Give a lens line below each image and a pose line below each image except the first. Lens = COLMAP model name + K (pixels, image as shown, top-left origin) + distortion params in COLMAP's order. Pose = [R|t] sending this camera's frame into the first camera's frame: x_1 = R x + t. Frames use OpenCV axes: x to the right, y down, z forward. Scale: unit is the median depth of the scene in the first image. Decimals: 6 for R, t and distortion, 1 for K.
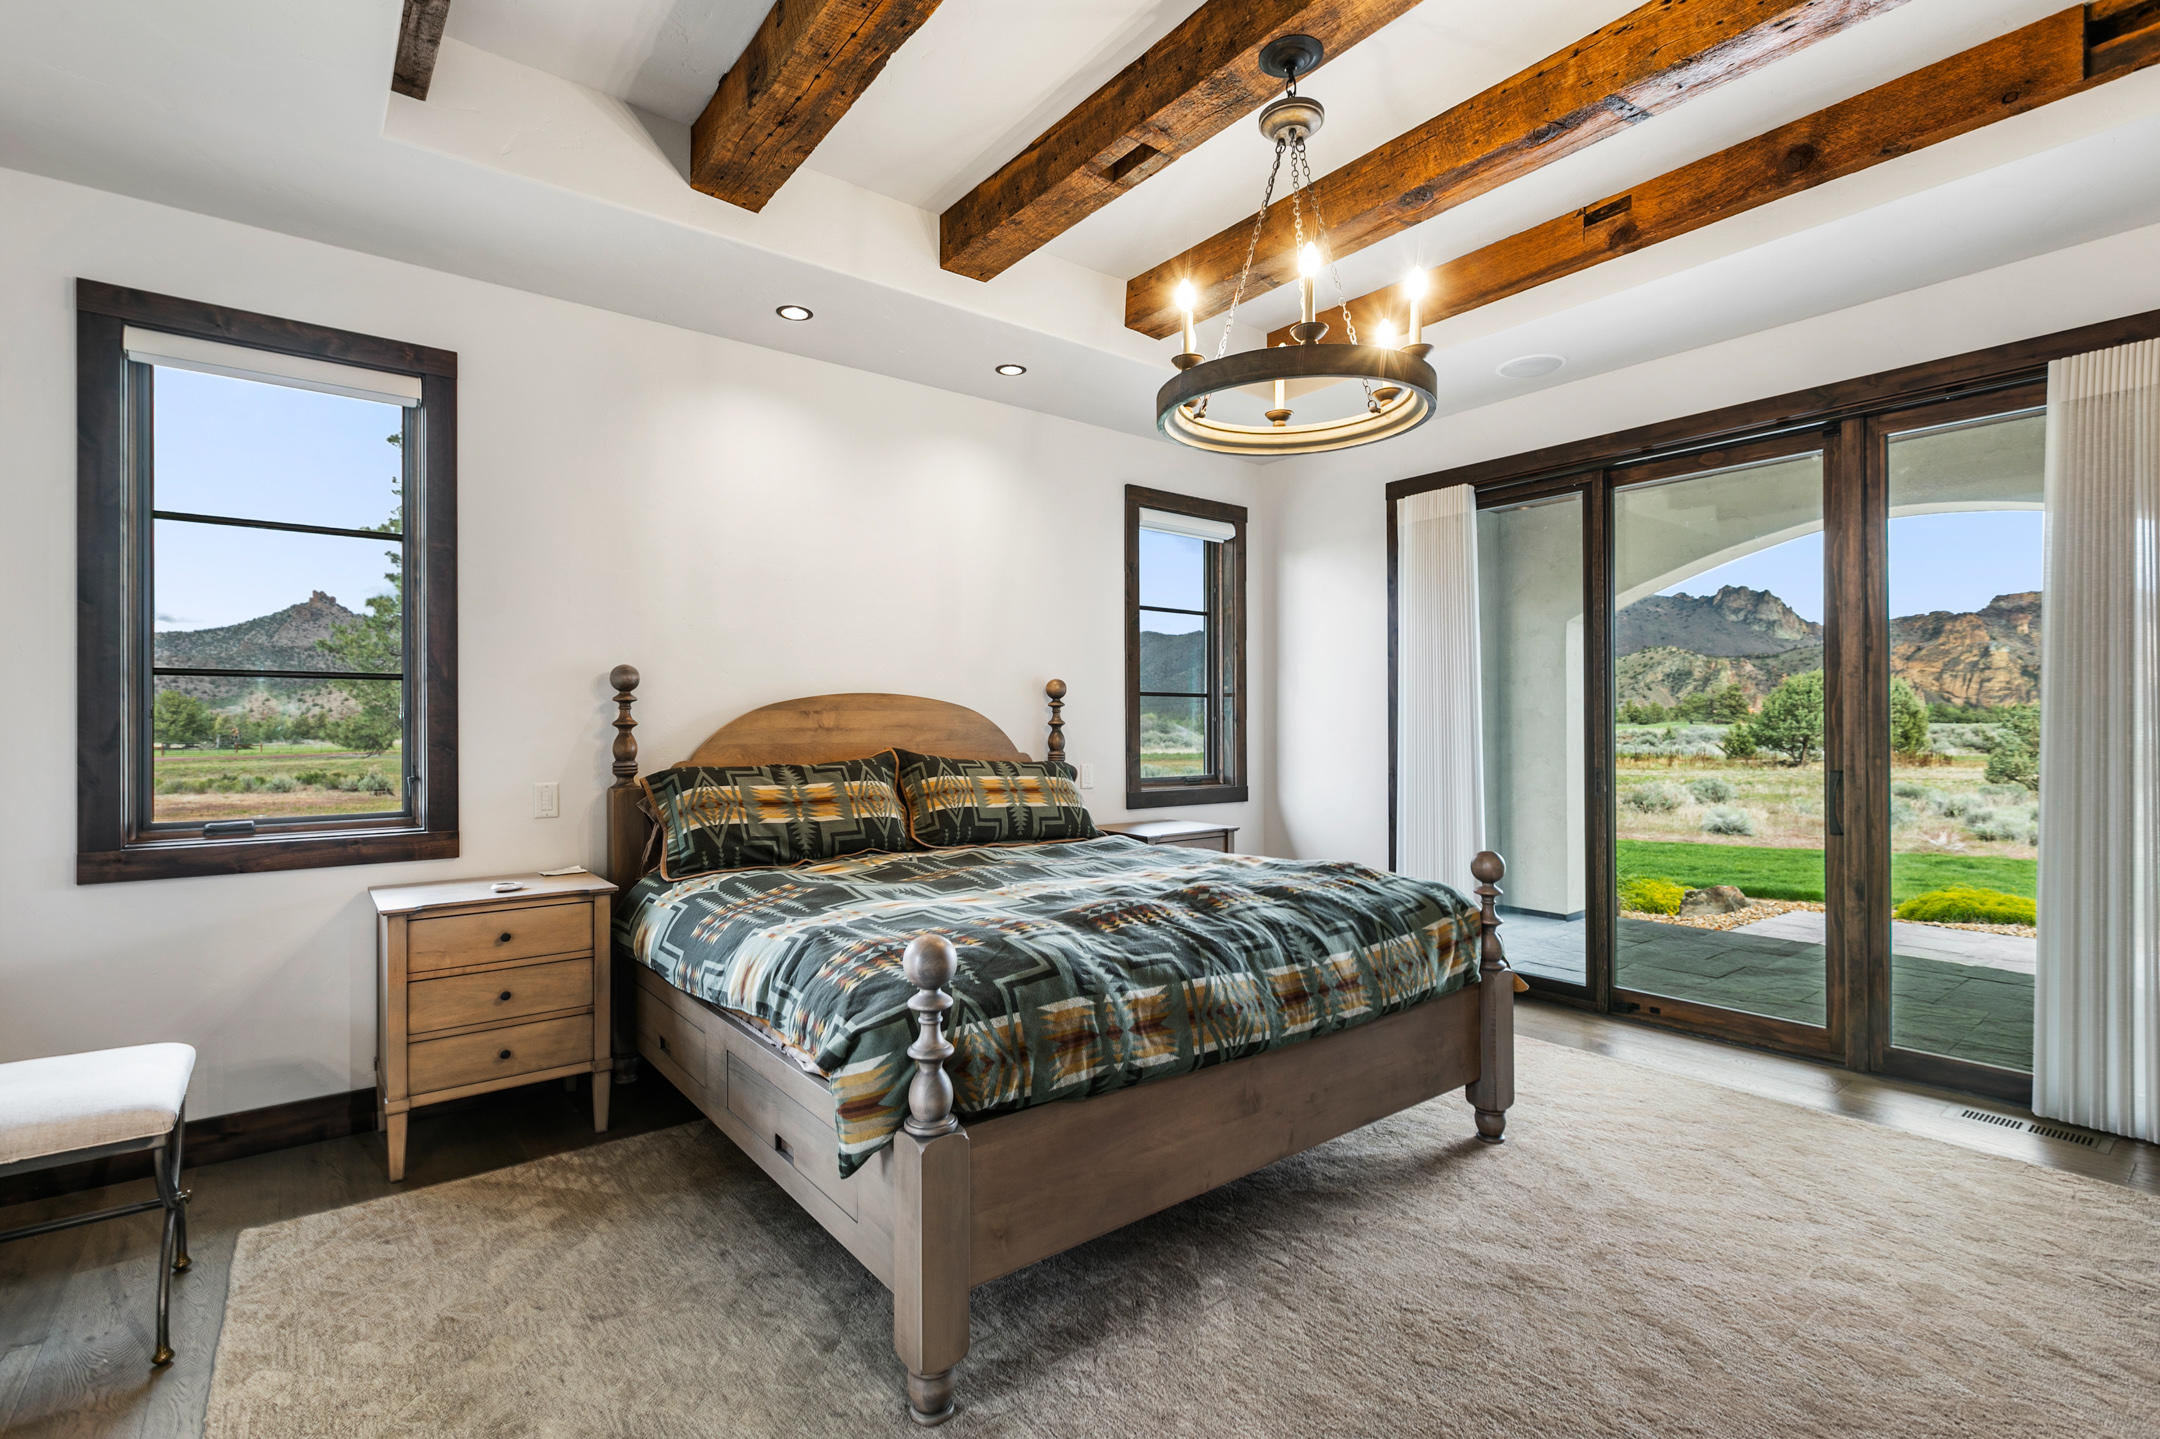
lens RADIAL K [[999.5, 0, 1062.4], [0, 999.5, 721.1], [0, 0, 1]] dist [0.002598, -0.000567]
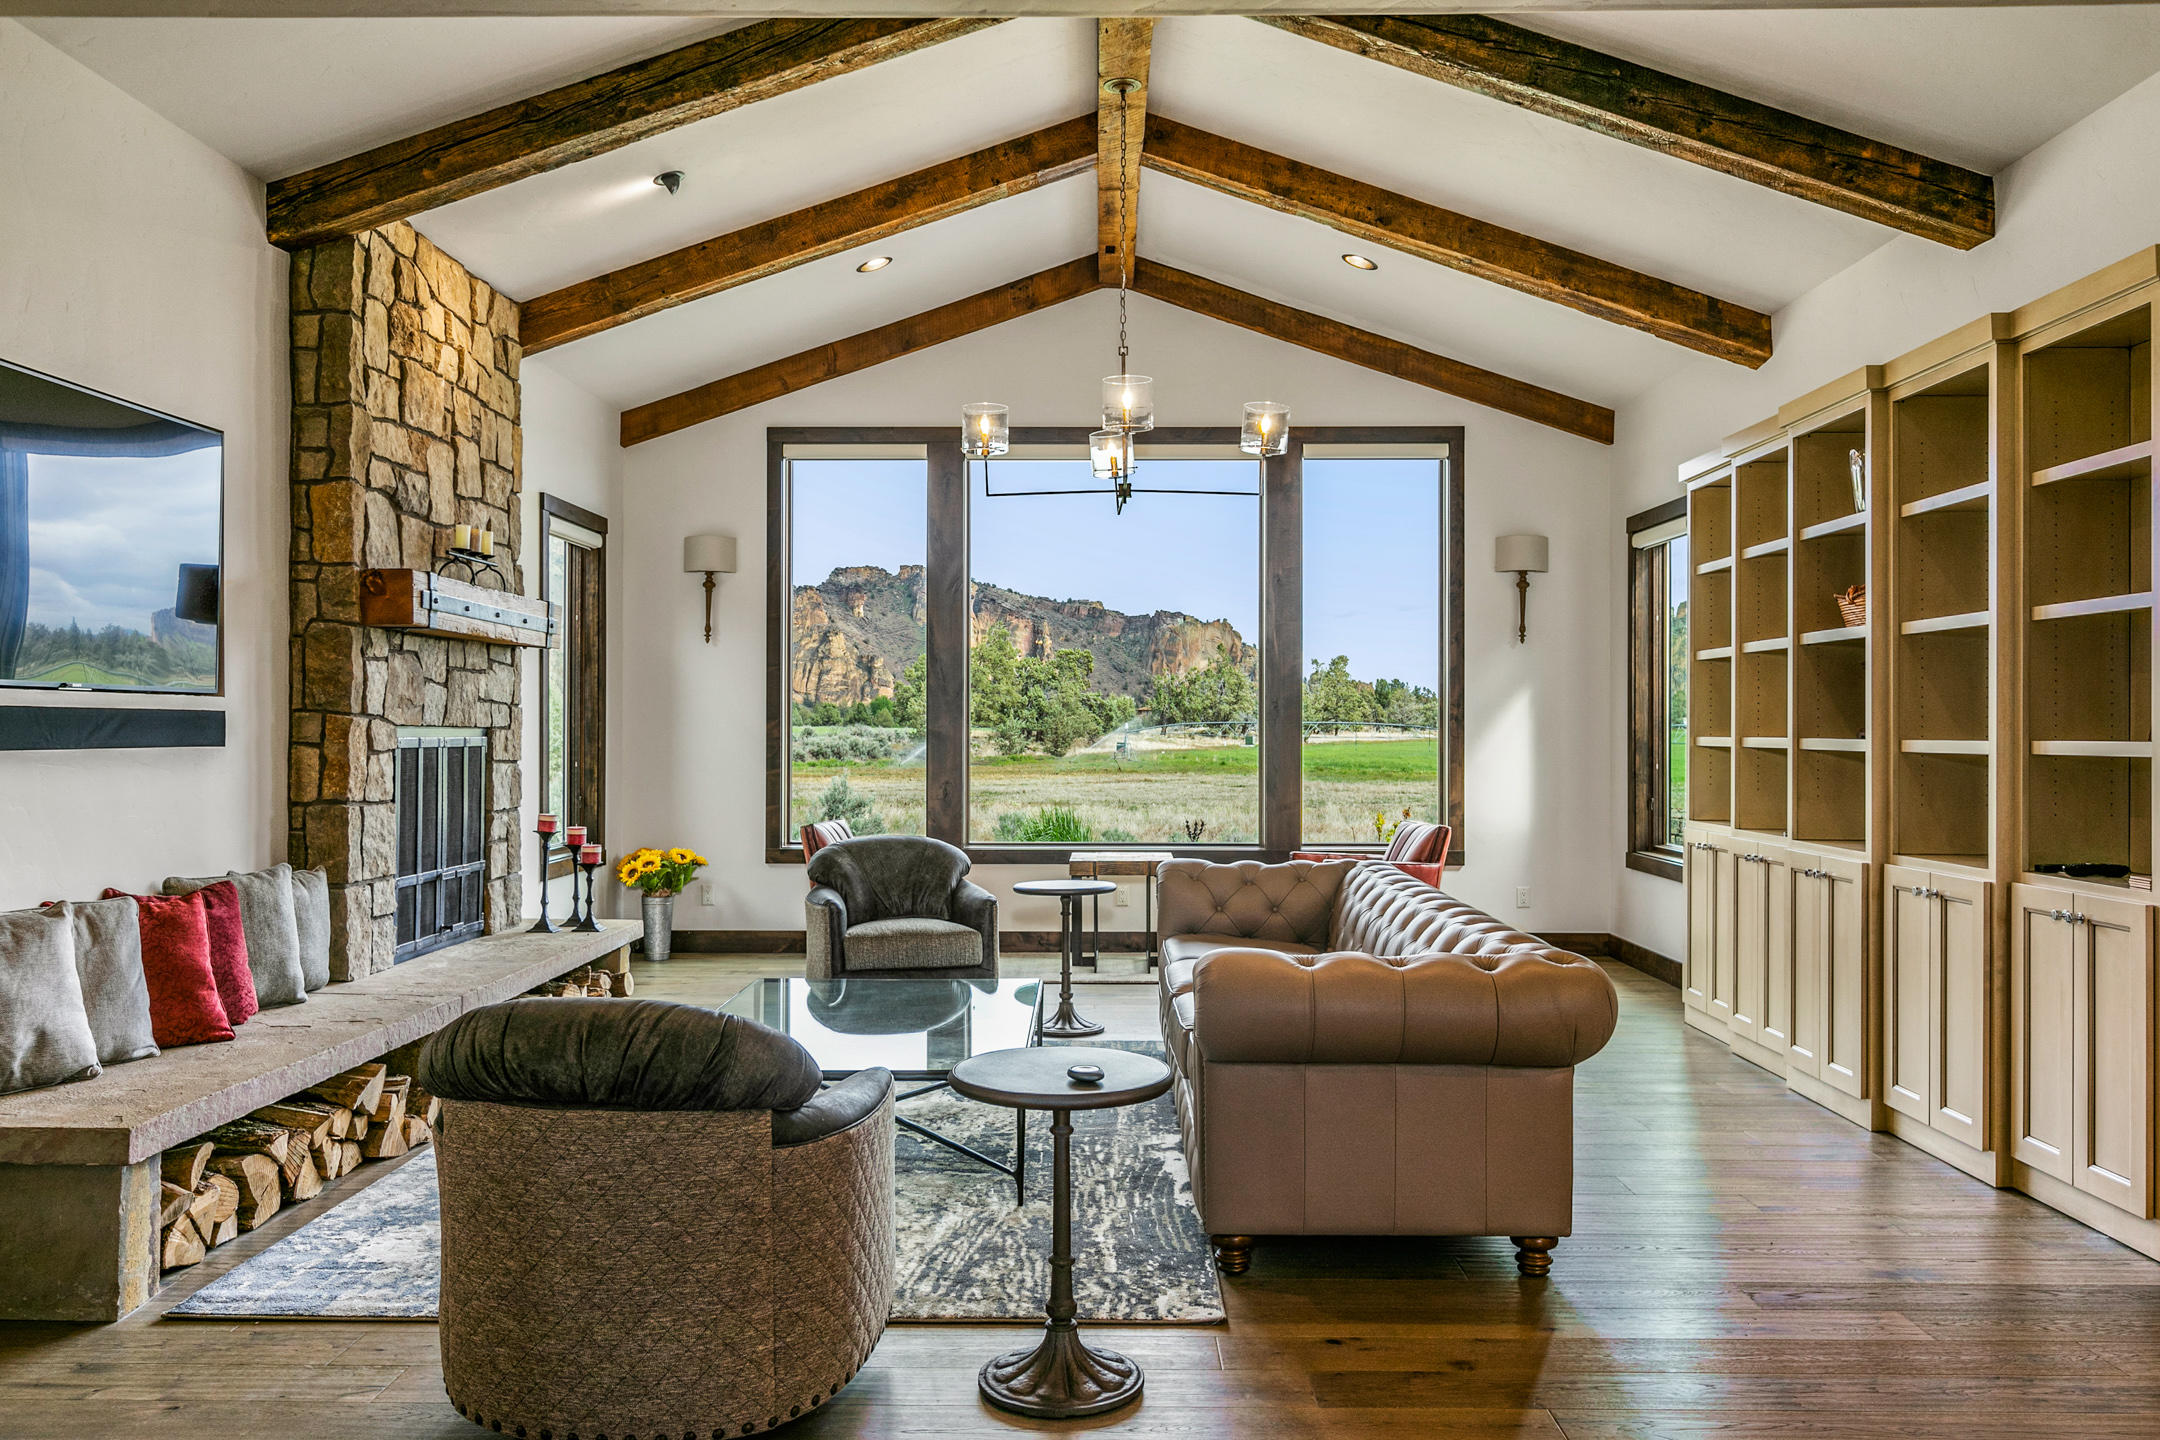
lens RADIAL K [[1745.0, 0, 1080.0], [0, 1745.0, 720.0], [0, 0, 1]] dist [0.005730, -0.004201]
pose [[0.623561, 0.007005, 0.781743, -1.661629], [-0.006146, 0.999973, -0.004059, 0.073176], [-0.781750, -0.002273, 0.623587, -1.253329]]
